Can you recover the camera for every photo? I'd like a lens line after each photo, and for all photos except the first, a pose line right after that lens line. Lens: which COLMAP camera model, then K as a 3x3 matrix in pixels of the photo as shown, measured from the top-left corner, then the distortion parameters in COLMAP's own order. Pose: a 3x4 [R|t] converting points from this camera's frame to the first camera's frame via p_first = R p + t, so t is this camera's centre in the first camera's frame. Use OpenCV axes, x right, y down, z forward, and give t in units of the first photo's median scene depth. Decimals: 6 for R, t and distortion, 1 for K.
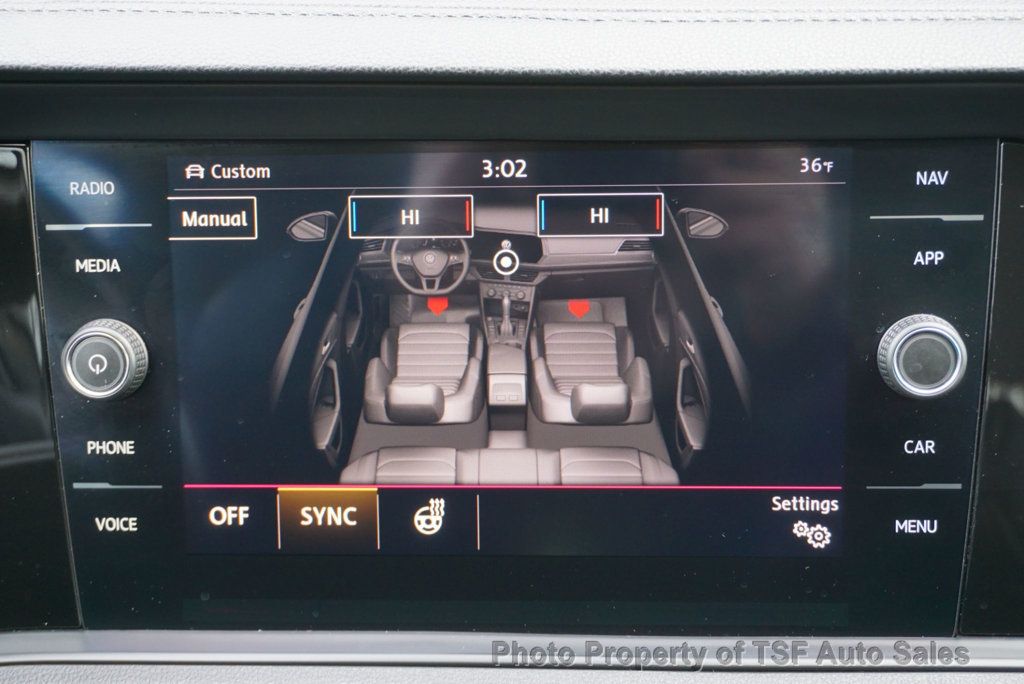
lens RADIAL K [[1459.0, 0, 508.5], [0, 1459.0, 339.1], [0, 0, 1]] dist [0.007902, 0.000000]
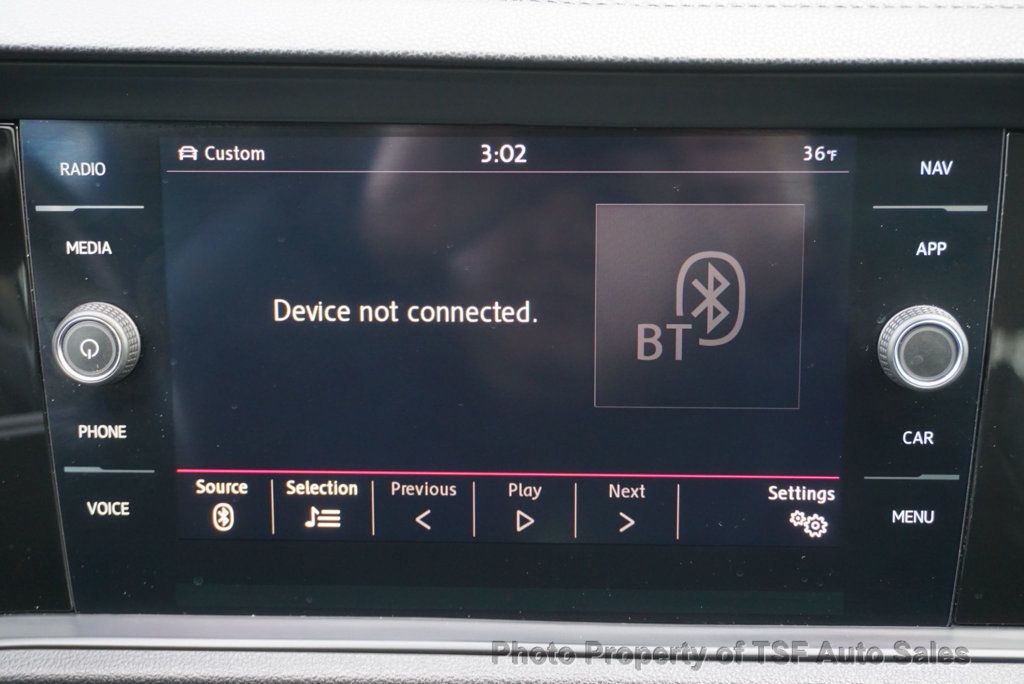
lens RADIAL K [[1459.0, 0, 506.5], [0, 1459.0, 336.0], [0, 0, 1]] dist [0.007902, 0.000000]
pose [[0.999877, 0.007465, 0.013772, -0.013485], [-0.007993, 0.999219, 0.038704, -0.031958], [-0.013472, -0.038810, 0.999156, 0.011620]]
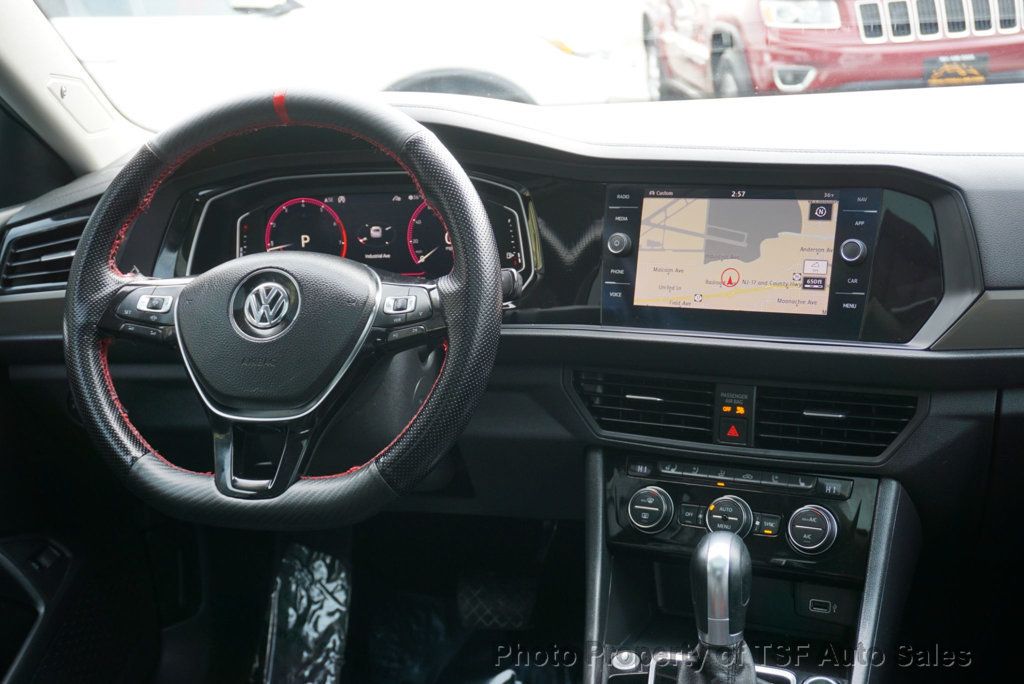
lens RADIAL K [[1356.8, 0, 515.8], [0, 1356.8, 346.7], [0, 0, 1]] dist [0.005964, 0.000000]
pose [[0.908451, 0.080759, -0.410116, 0.850809], [-0.164595, 0.971002, -0.173388, 0.860576], [0.384221, 0.225018, 0.895400, -1.943909]]
